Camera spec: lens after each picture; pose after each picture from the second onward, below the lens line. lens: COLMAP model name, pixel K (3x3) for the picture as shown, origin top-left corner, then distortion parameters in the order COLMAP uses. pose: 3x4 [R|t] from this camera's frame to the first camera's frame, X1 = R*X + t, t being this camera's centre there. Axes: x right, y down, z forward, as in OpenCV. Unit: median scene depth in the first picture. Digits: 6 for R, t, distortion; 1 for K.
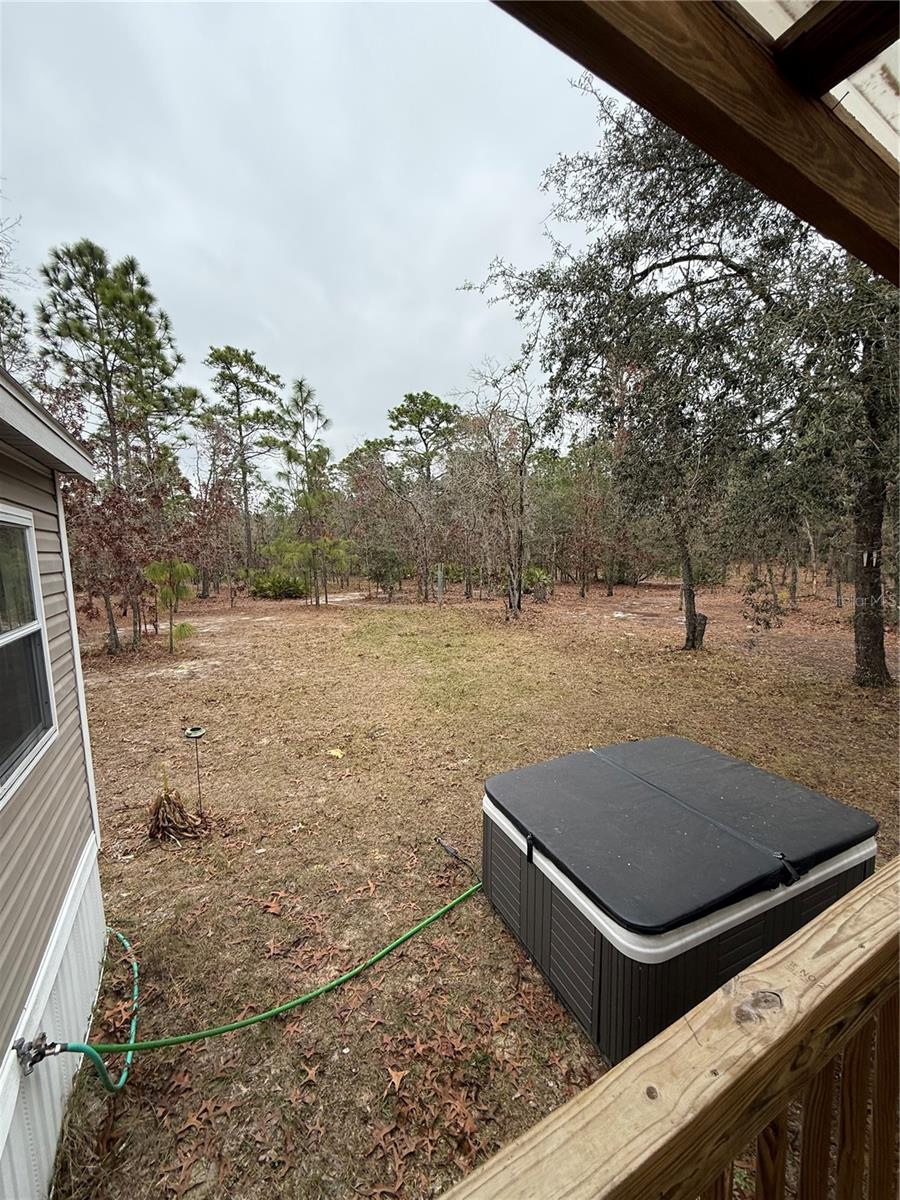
lens RADIAL K [[476.9, 0, 448.6], [0, 476.9, 595.0], [0, 0, 1]] dist [-0.001885, -0.000066]
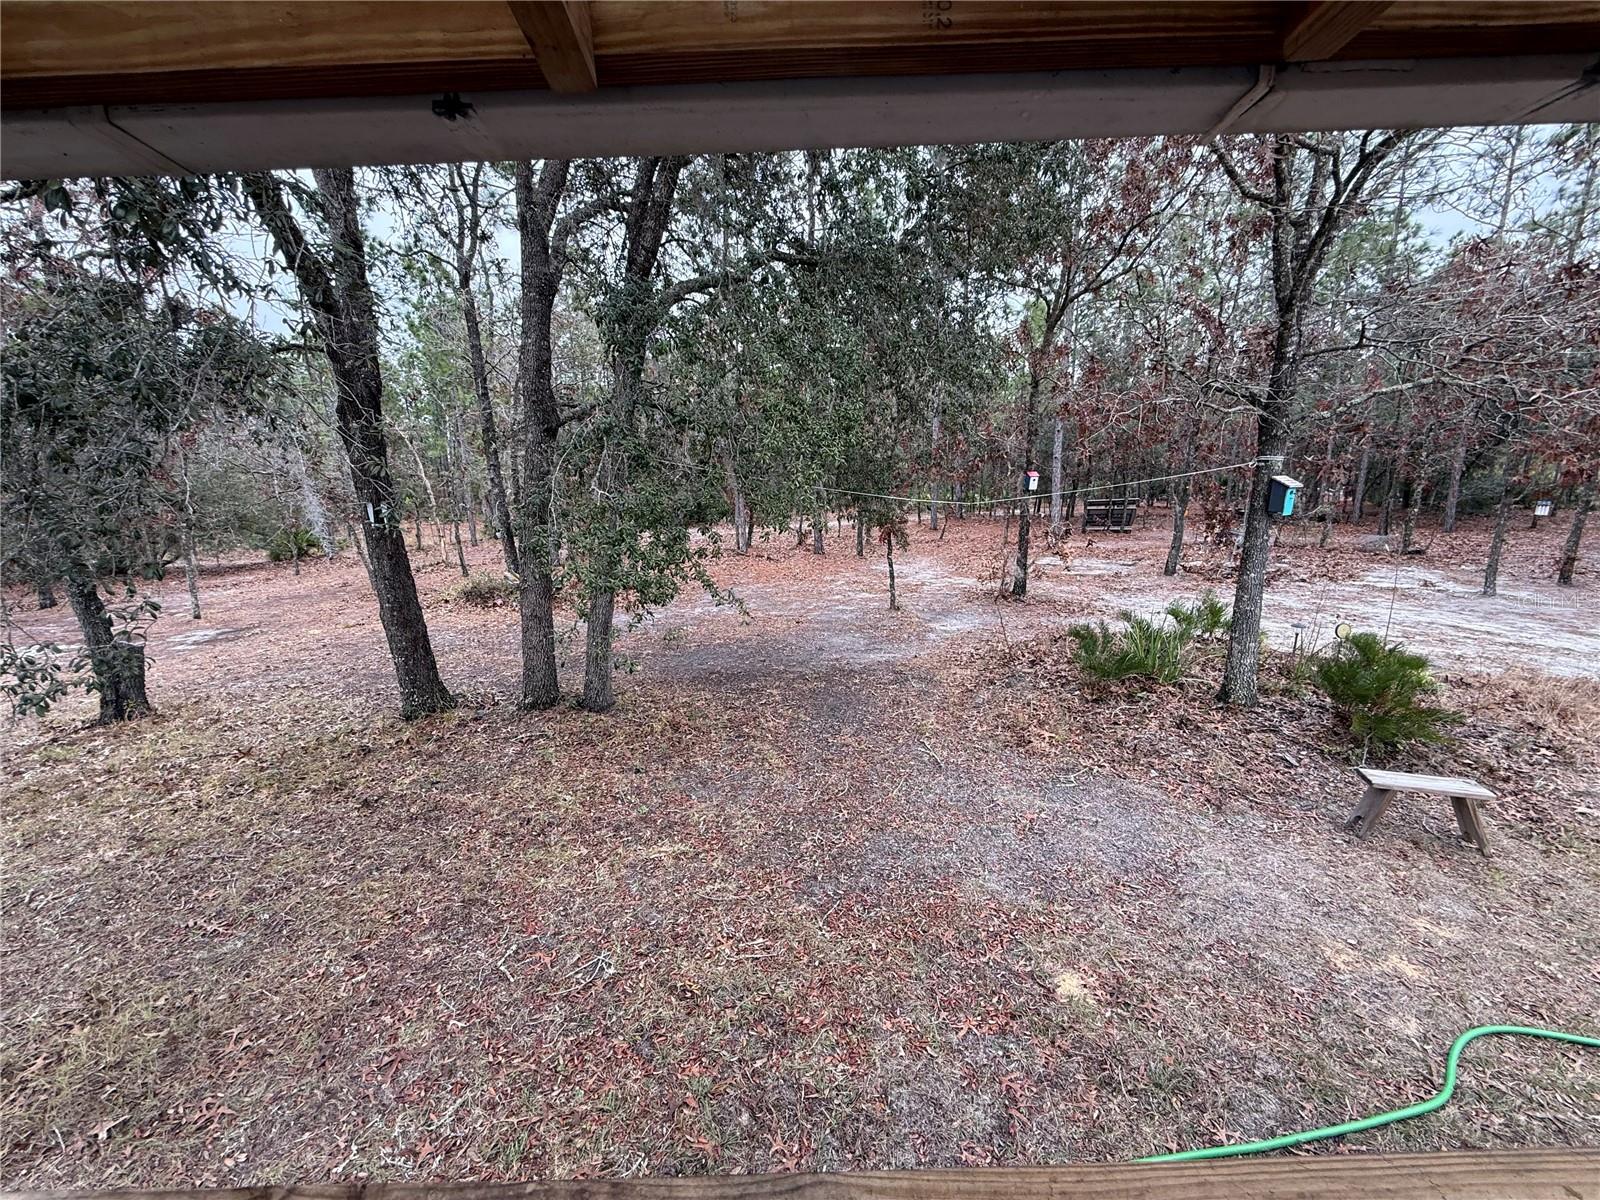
lens RADIAL K [[635.9, 0, 790.0], [0, 635.9, 599.6], [0, 0, 1]] dist [-0.001885, -0.000066]
pose [[0.465736, -0.158565, 0.870602, 0.146048], [0.107652, 0.986661, 0.122114, -0.004158], [-0.878351, 0.036849, 0.476593, 0.059084]]
